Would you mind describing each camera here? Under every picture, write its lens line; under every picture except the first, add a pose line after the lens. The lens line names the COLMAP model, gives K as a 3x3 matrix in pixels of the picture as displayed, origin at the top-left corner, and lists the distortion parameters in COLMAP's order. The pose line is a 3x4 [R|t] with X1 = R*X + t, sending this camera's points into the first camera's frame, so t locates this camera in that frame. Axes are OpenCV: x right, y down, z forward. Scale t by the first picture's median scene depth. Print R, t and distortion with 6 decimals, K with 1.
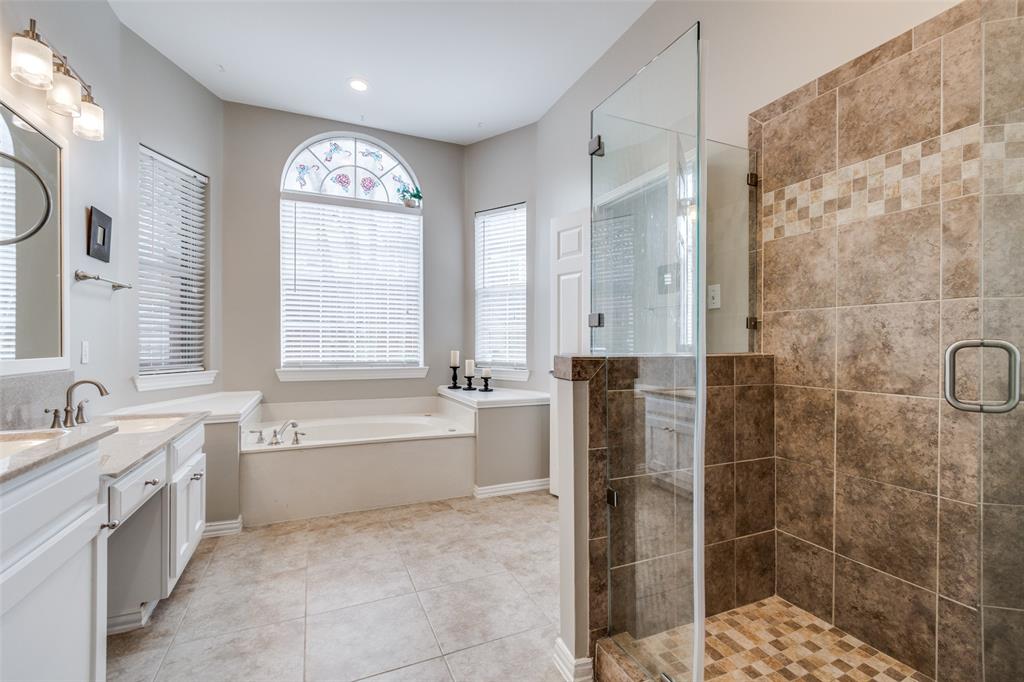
lens RADIAL K [[452.0, 0, 508.3], [0, 452.0, 329.5], [0, 0, 1]] dist [-0.000836, -0.000072]
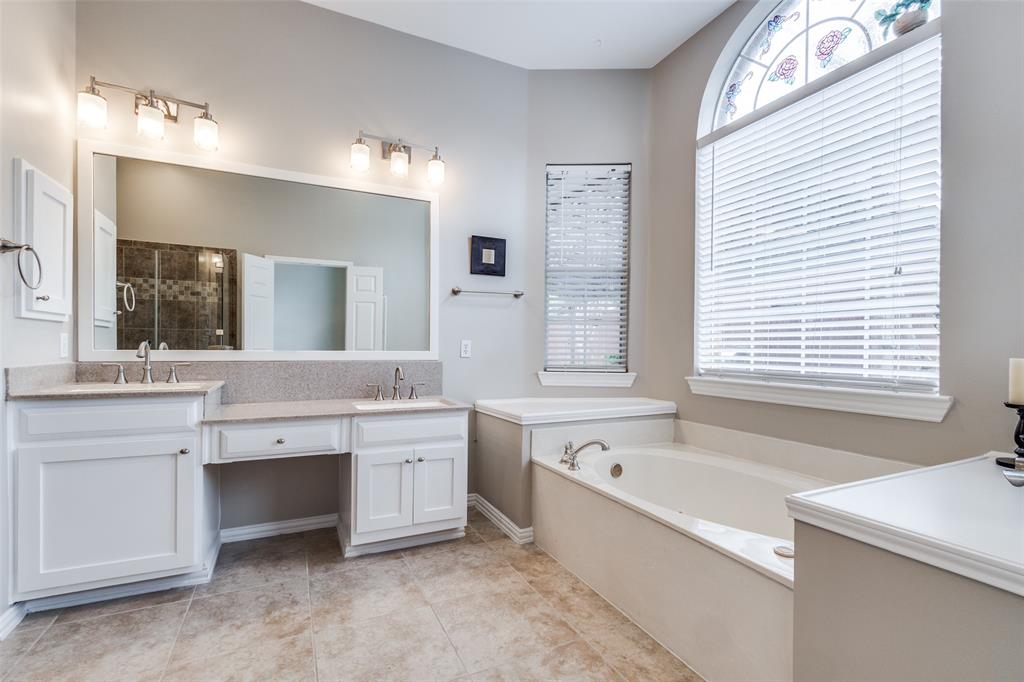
lens RADIAL K [[453.7, 0, 512.4], [0, 453.7, 347.7], [0, 0, 1]] dist [-0.002632, -0.000477]
pose [[0.037047, -0.005781, -0.999297, 0.263231], [0.024335, 0.999692, -0.004881, 0.039182], [0.999017, -0.024137, 0.037176, 0.746710]]
